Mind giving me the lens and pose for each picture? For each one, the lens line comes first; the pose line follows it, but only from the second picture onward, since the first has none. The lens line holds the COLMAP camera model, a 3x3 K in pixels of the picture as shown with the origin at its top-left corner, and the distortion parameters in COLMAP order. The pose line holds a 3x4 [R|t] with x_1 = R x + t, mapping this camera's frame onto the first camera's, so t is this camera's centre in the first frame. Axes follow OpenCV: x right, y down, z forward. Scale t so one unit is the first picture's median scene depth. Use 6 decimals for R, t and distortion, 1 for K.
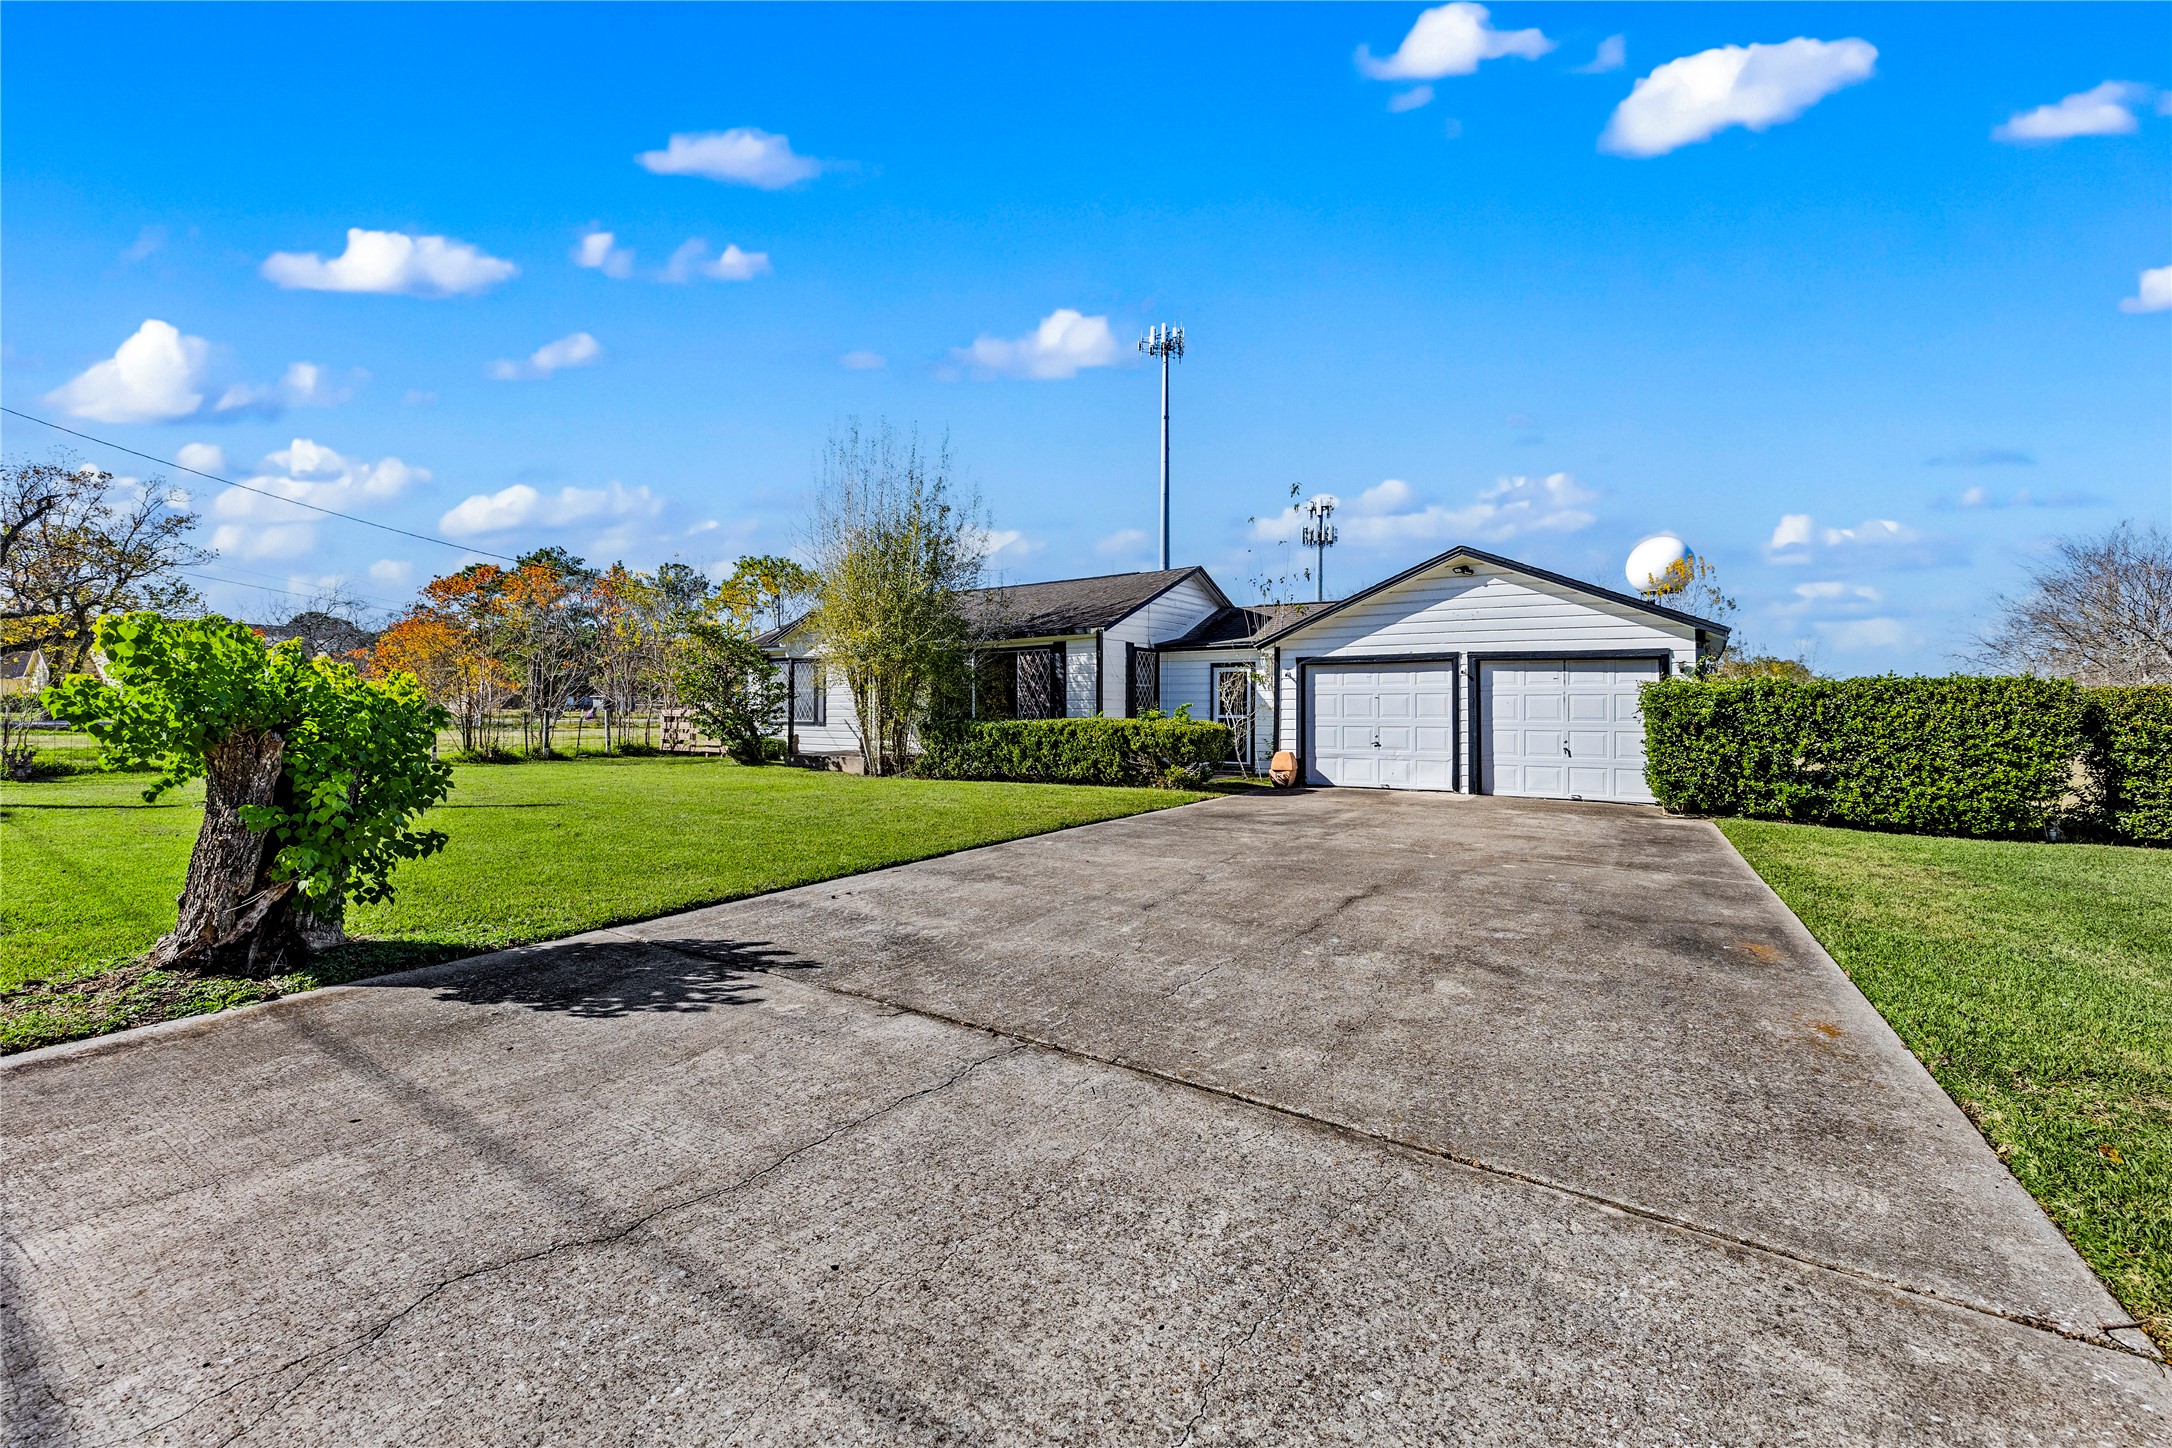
lens RADIAL K [[911.3, 0, 1086.0], [0, 911.3, 724.0], [0, 0, 1]] dist [0.001592, 0.000057]
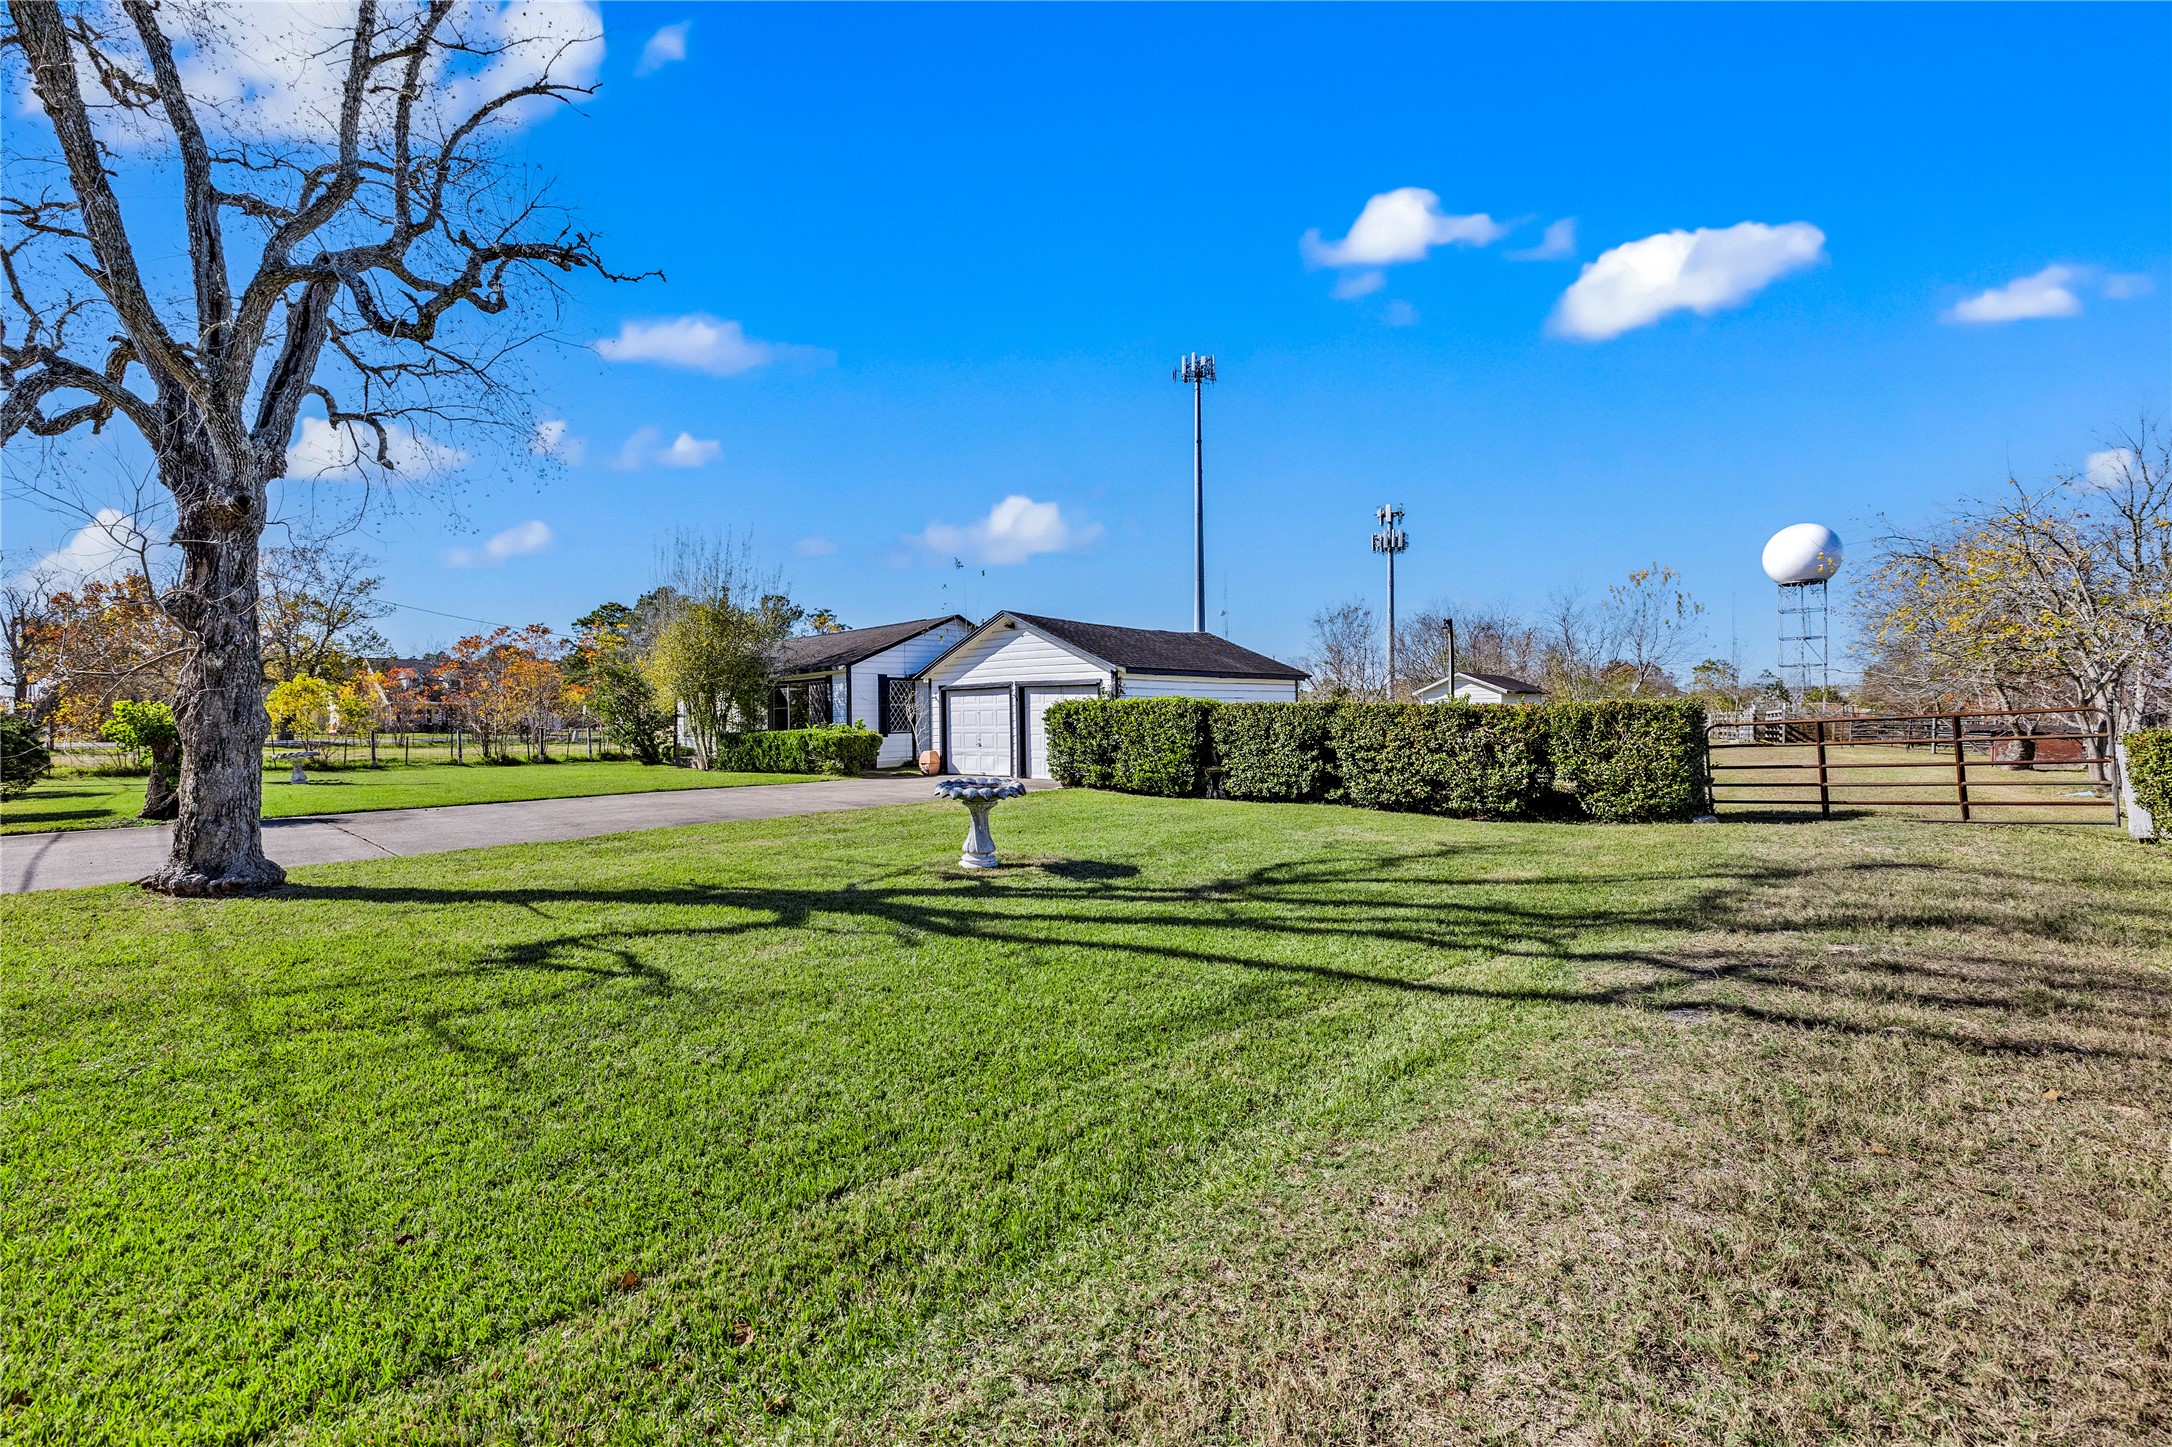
lens RADIAL K [[930.2, 0, 1086.0], [0, 930.2, 723.5], [0, 0, 1]] dist [-0.002212, -0.000116]
pose [[0.987188, -0.012994, -0.159034, 0.606185], [0.011051, 0.999853, -0.013091, 0.007750], [0.159180, 0.011166, 0.987186, -0.366881]]
